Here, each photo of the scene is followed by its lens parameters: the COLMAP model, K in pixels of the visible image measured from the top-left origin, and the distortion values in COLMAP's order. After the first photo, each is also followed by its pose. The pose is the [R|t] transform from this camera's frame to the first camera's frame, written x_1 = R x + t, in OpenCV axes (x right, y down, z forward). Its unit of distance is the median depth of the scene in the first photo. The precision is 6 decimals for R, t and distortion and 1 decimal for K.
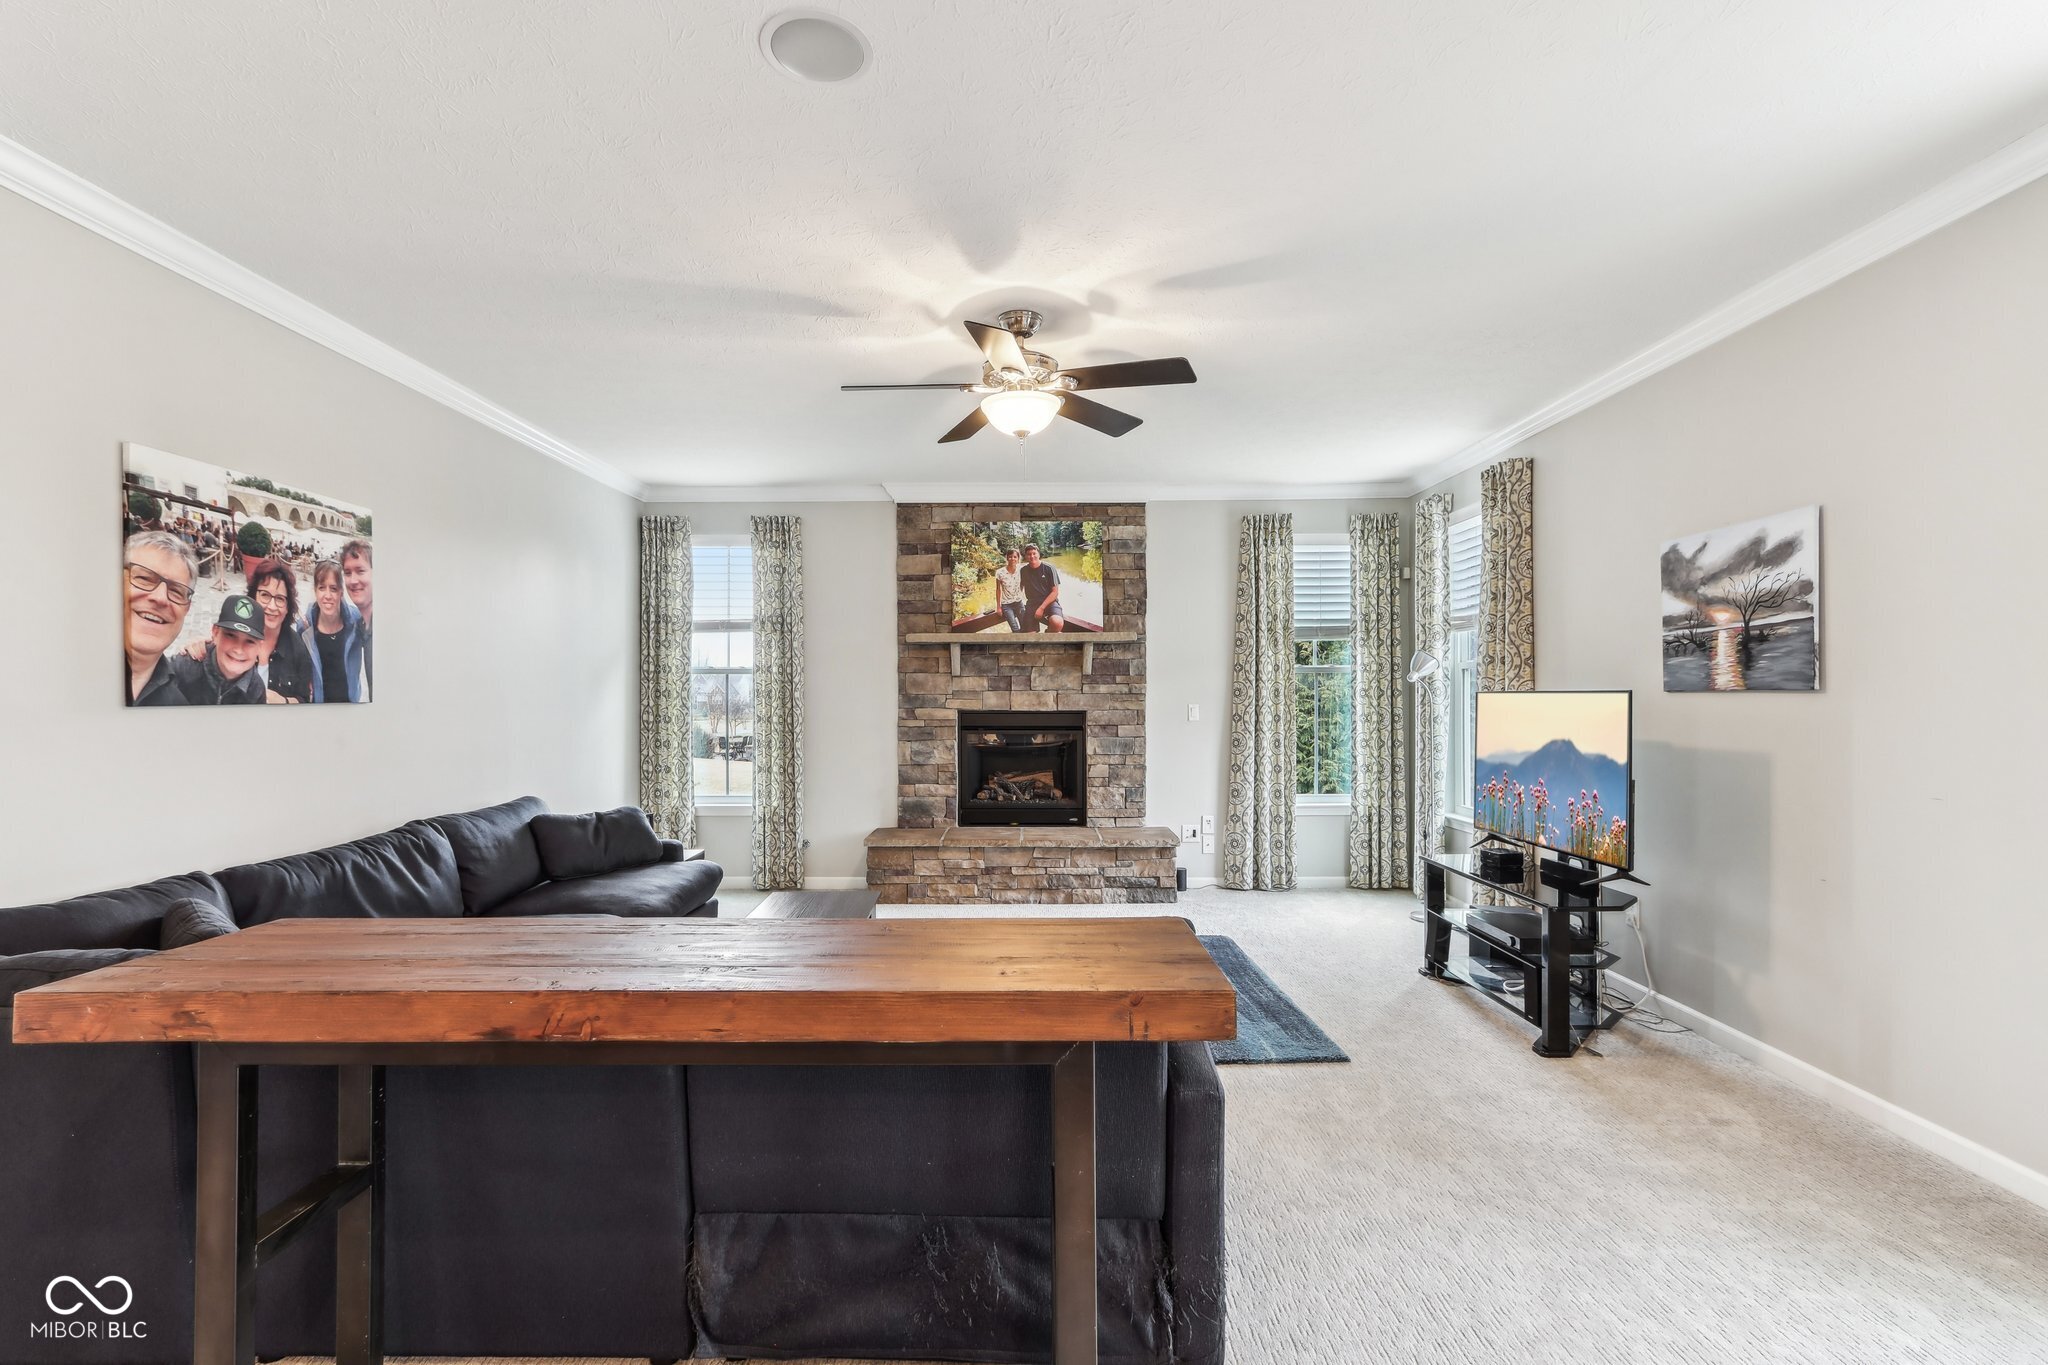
lens RADIAL K [[954.0, 0, 1012.7], [0, 954.0, 689.9], [0, 0, 1]] dist [-0.004300, 0.004778]
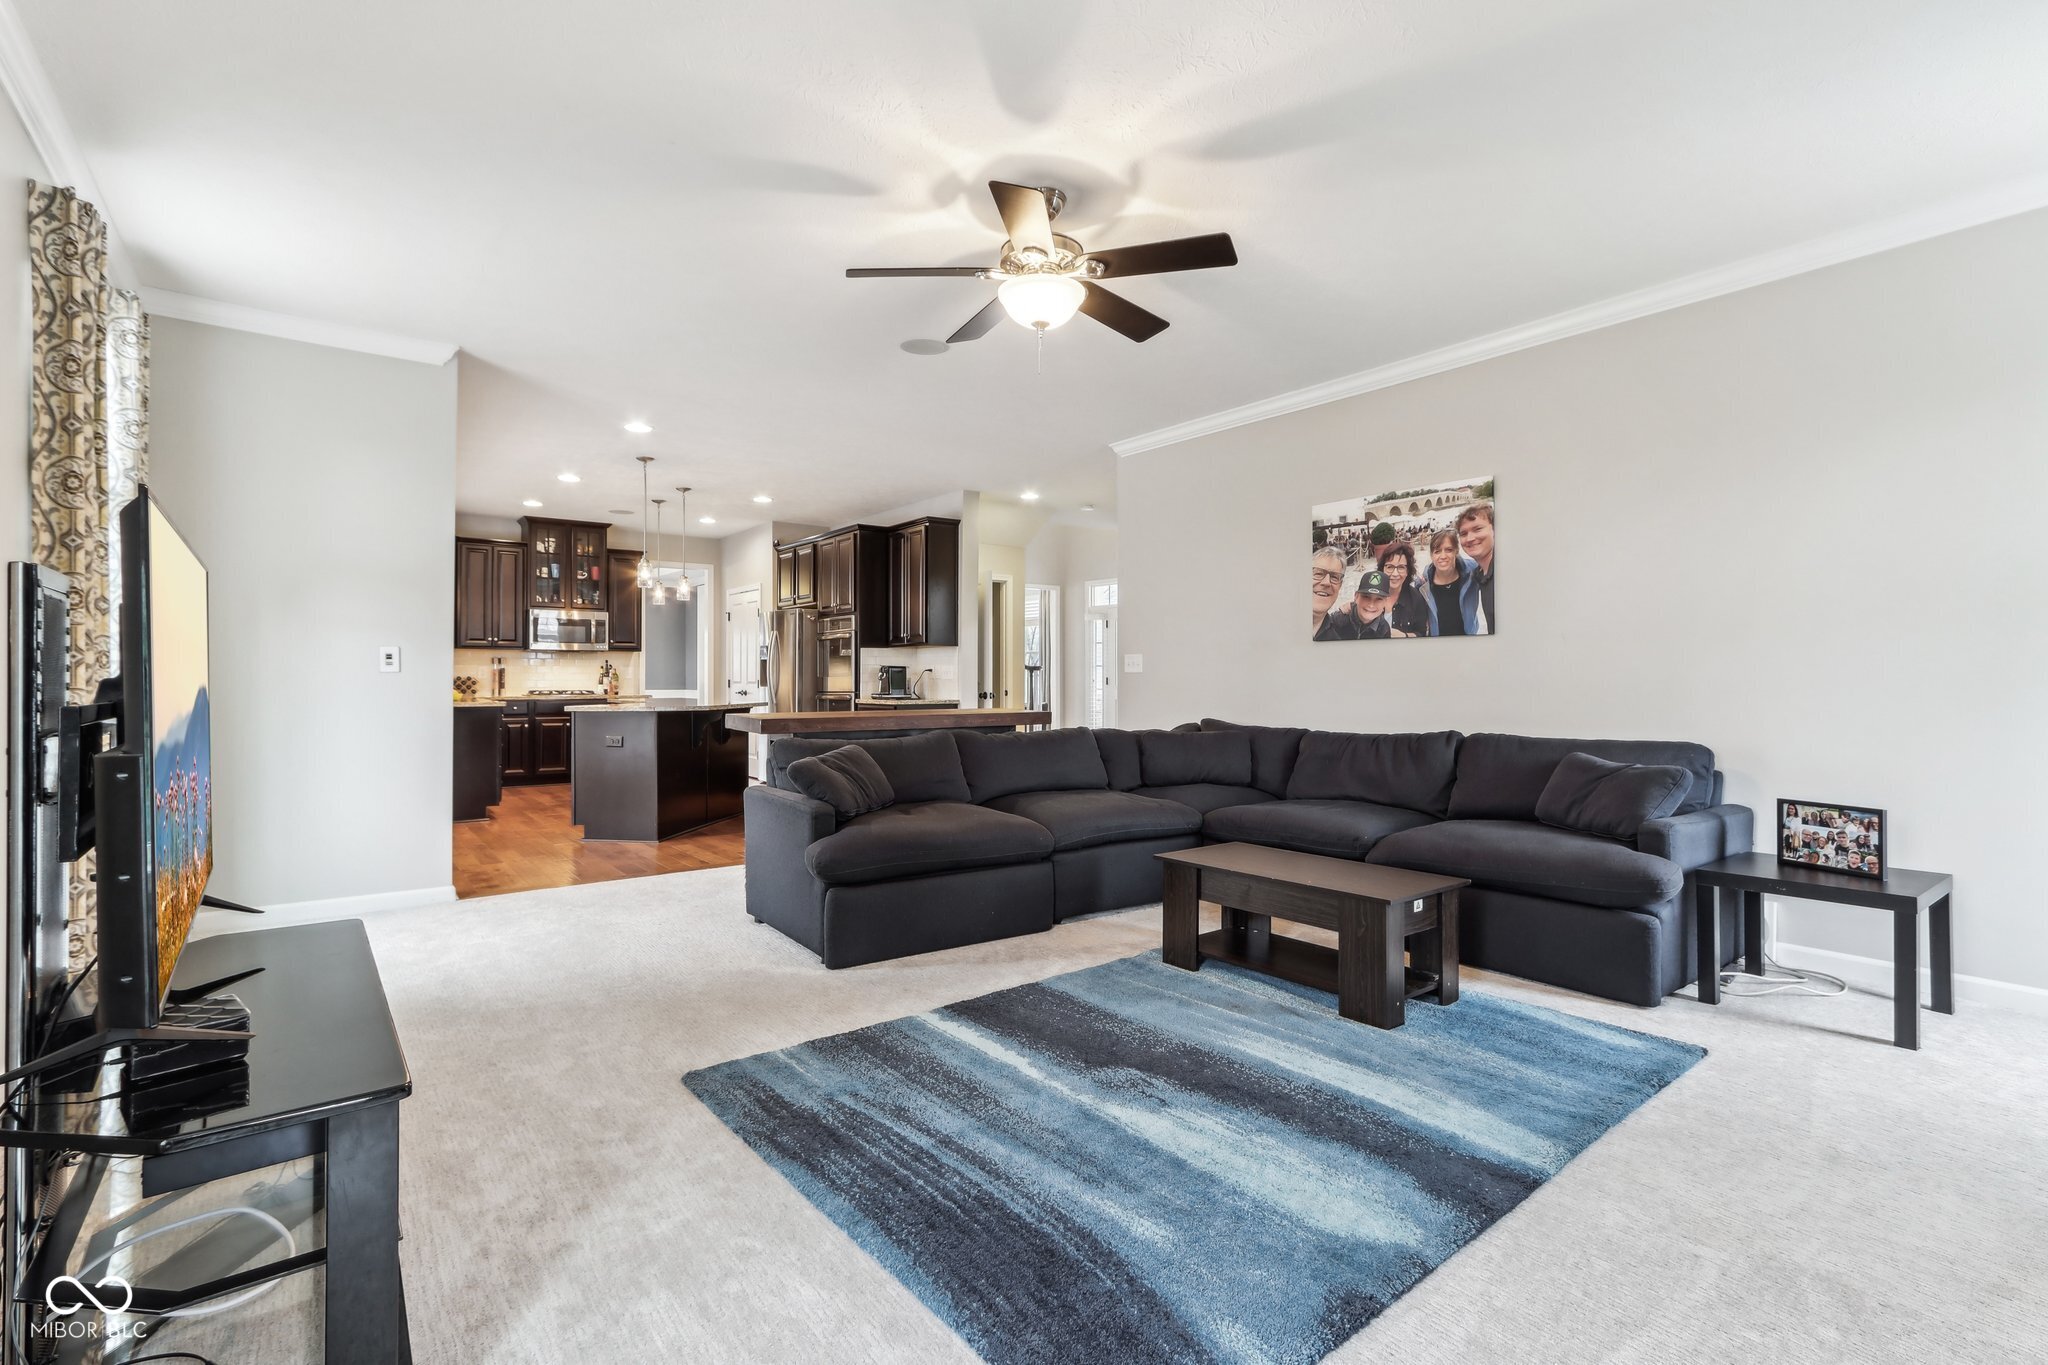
lens RADIAL K [[954.0, 0, 1019.7], [0, 954.0, 676.9], [0, 0, 1]] dist [-0.004300, 0.004778]
pose [[-0.790104, 0.005598, -0.612947, 0.613905], [0.007317, 0.999973, -0.000300, 0.071364], [0.612929, -0.004722, -0.790124, 1.783166]]
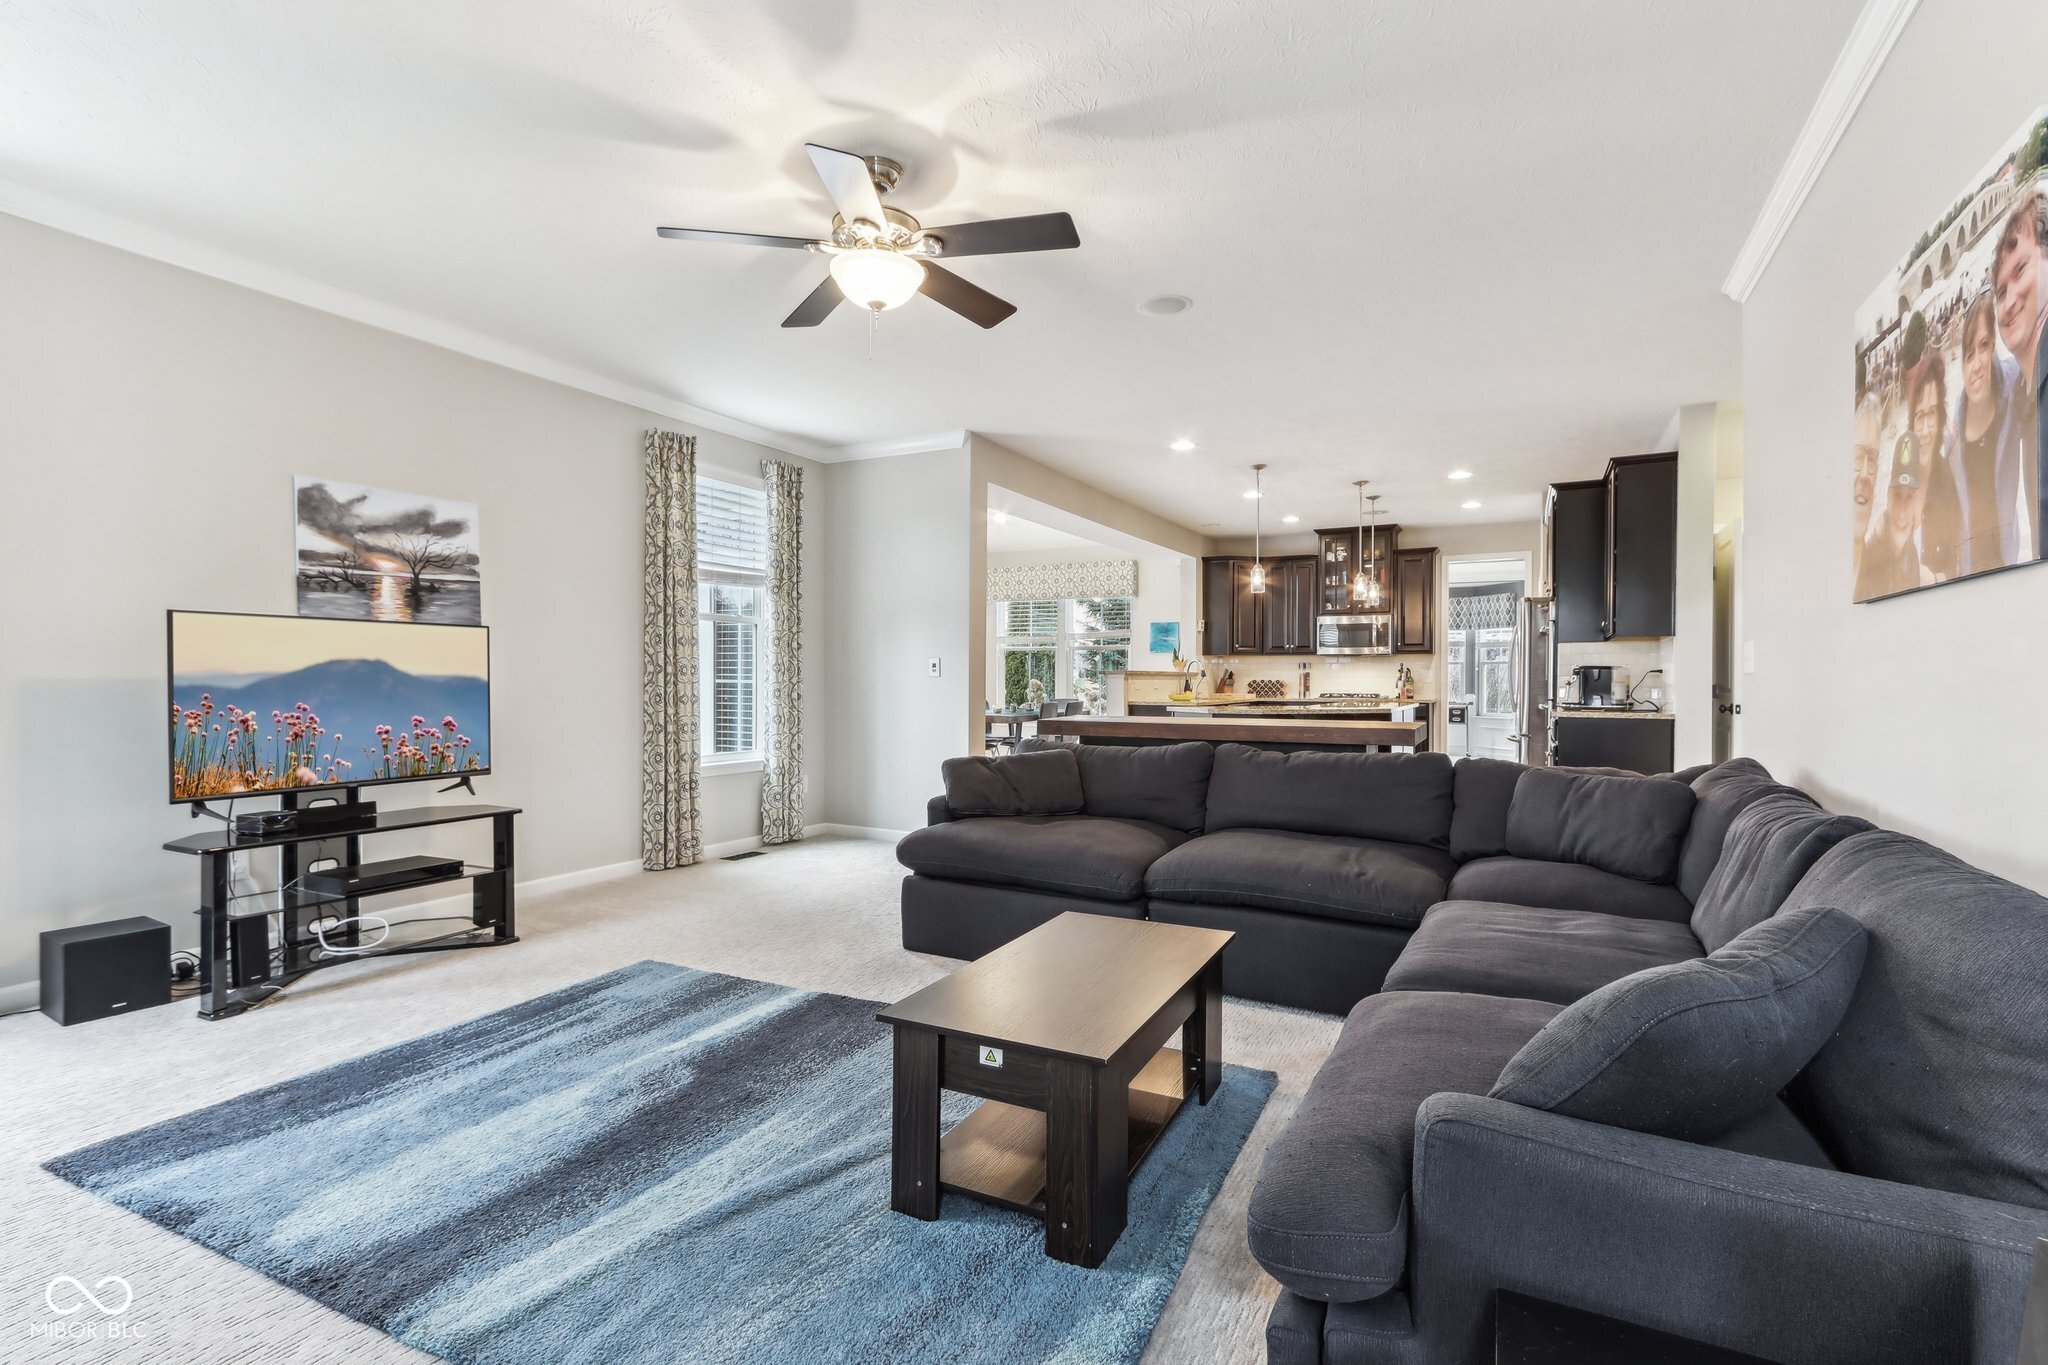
lens RADIAL K [[954.0, 0, 1019.1], [0, 954.0, 683.5], [0, 0, 1]] dist [-0.004300, 0.004778]
pose [[-0.888410, 0.001716, 0.459047, -0.520393], [0.000531, 0.999996, -0.002712, 0.077762], [-0.459050, -0.002165, -0.888408, 1.778695]]
